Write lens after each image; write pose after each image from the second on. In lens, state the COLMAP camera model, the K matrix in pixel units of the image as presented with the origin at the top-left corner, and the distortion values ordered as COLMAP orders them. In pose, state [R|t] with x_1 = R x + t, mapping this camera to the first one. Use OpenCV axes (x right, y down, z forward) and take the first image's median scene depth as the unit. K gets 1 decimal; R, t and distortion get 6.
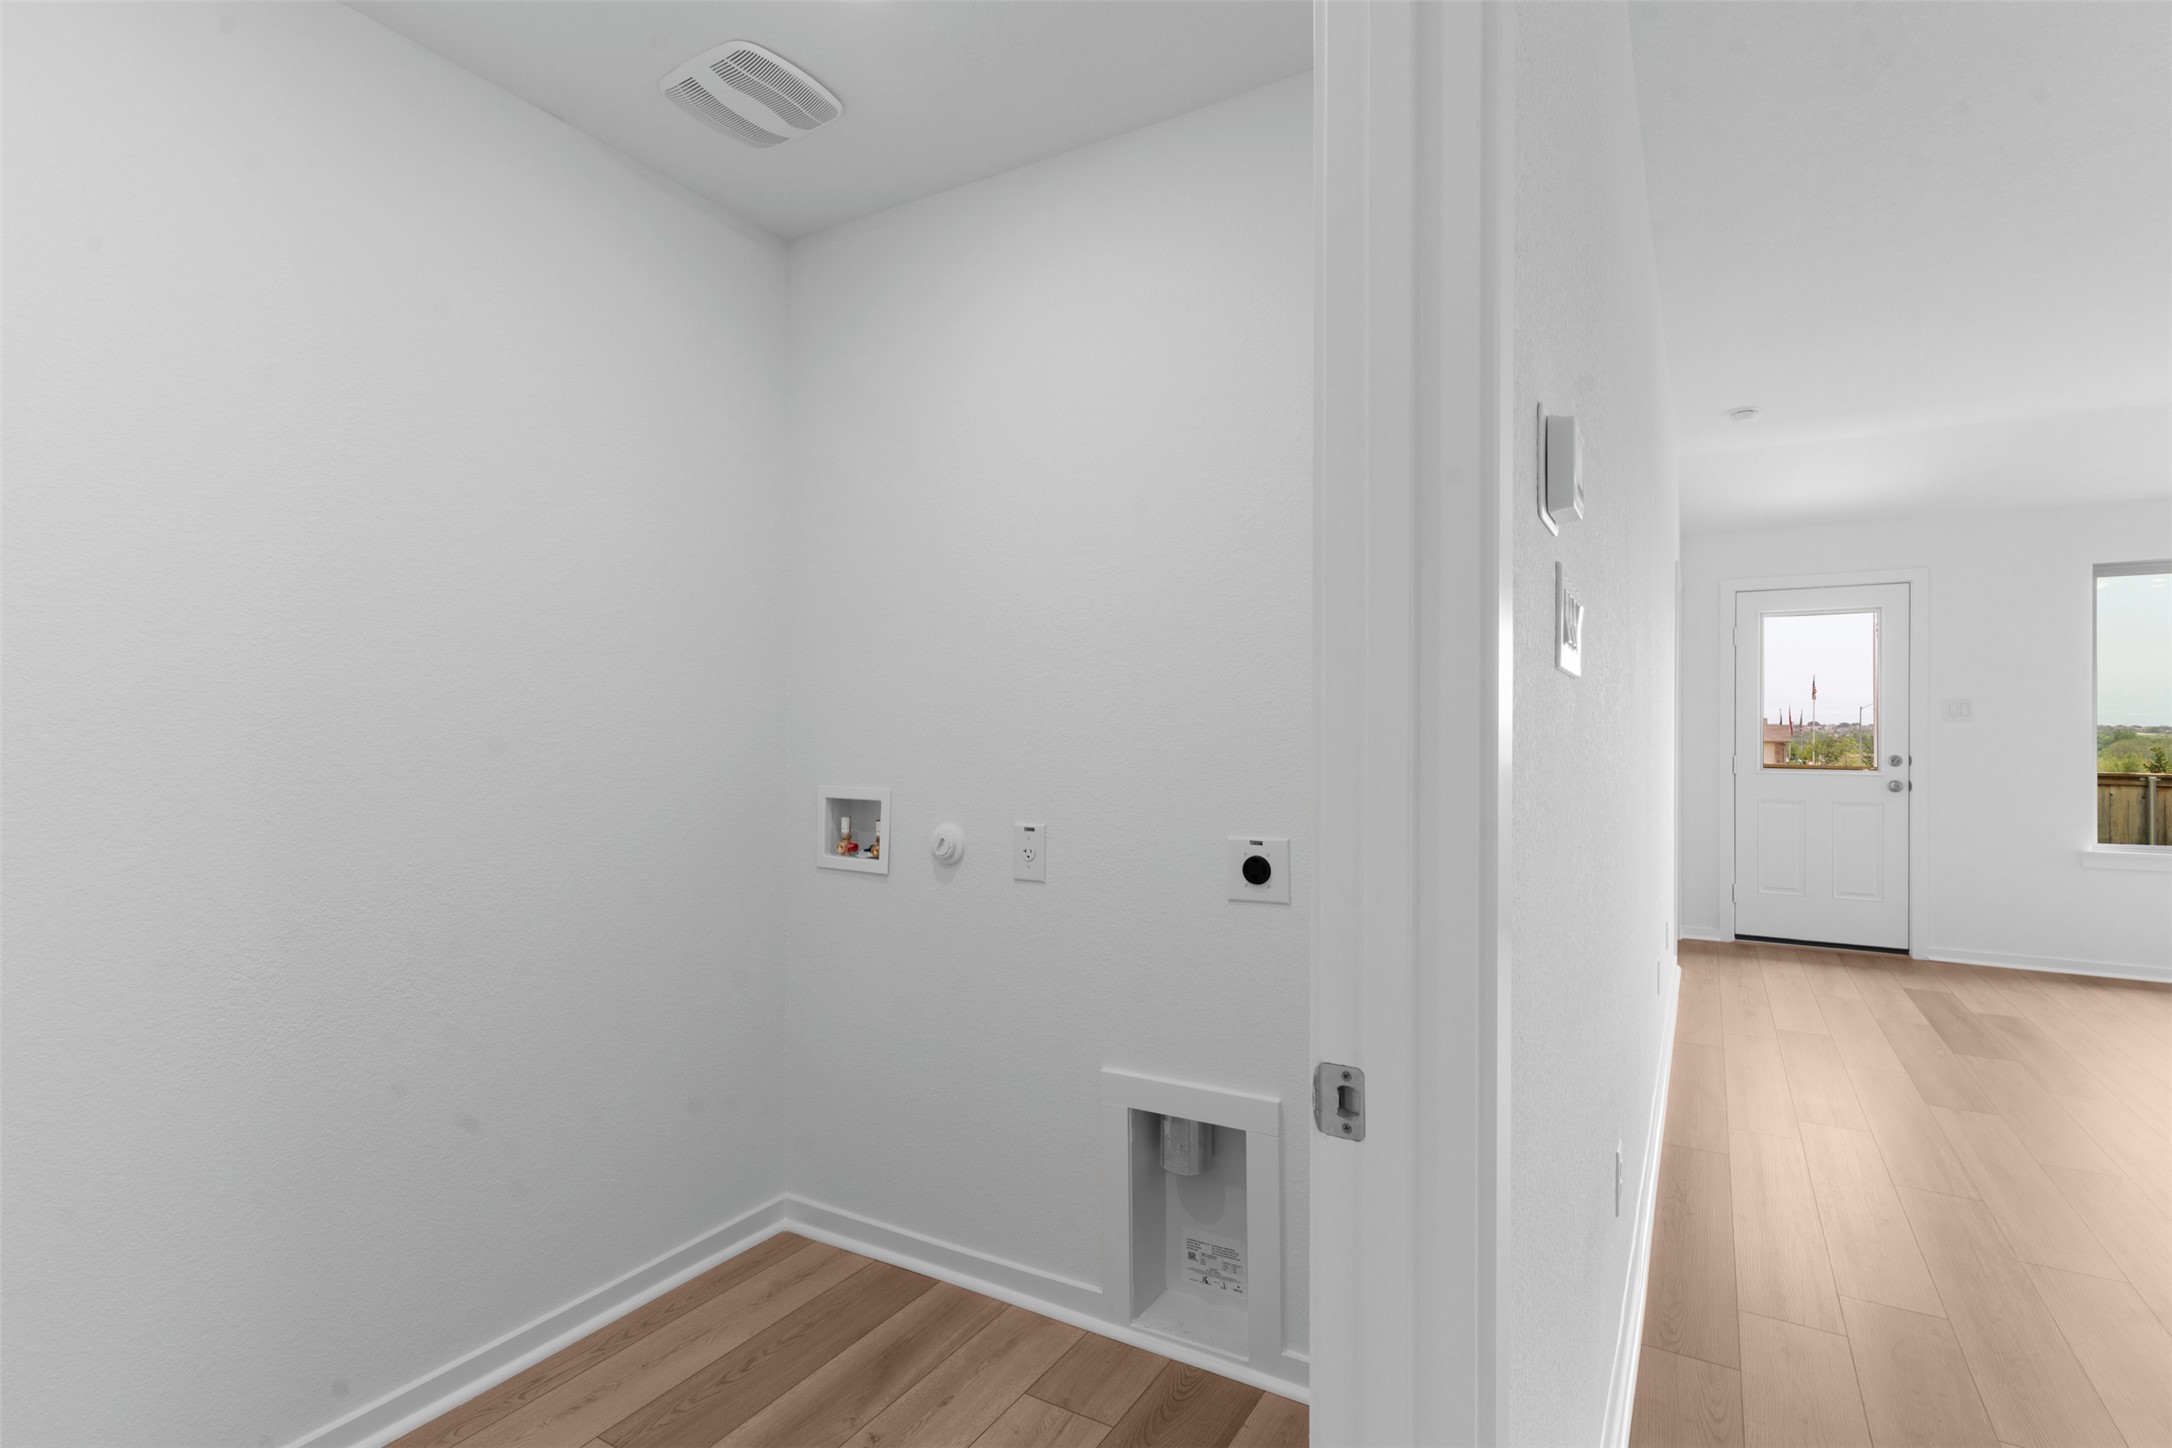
lens RADIAL K [[1051.9, 0, 1076.7], [0, 1051.9, 724.9], [0, 0, 1]] dist [0.002662, 0.000436]
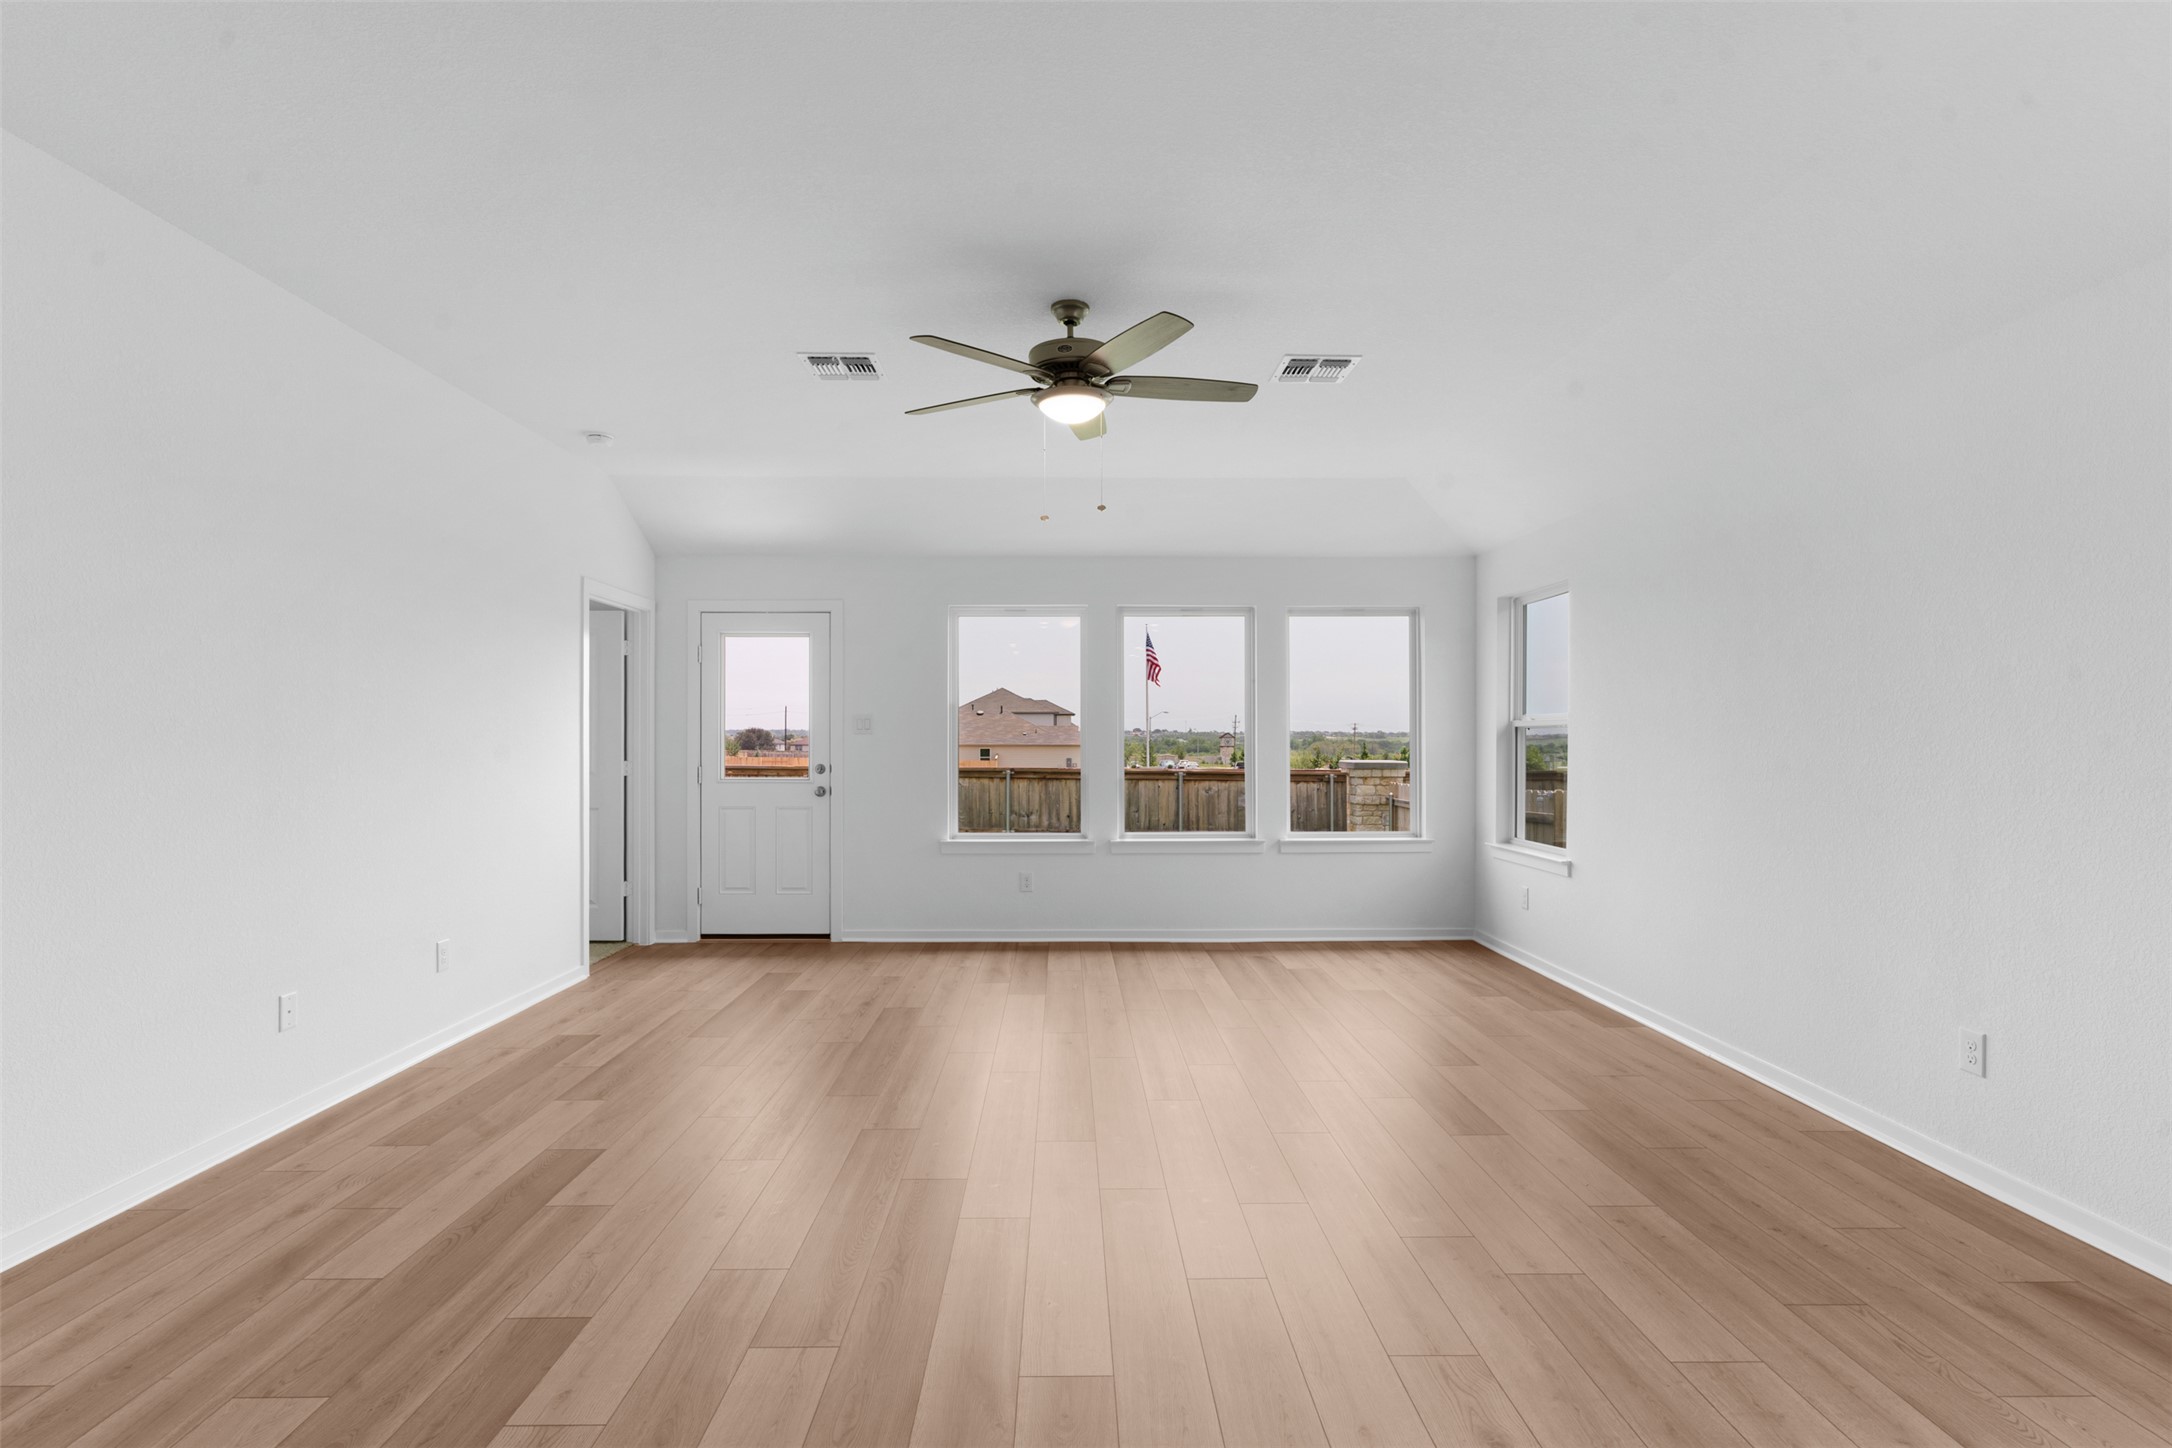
lens RADIAL K [[1051.9, 0, 1083.3], [0, 1051.9, 732.7], [0, 0, 1]] dist [0.002662, 0.000436]
pose [[0.842198, -0.000448, 0.539168, 0.405395], [-0.000455, 0.999999, 0.001541, -0.006735], [-0.539168, -0.001543, 0.842197, -0.105327]]
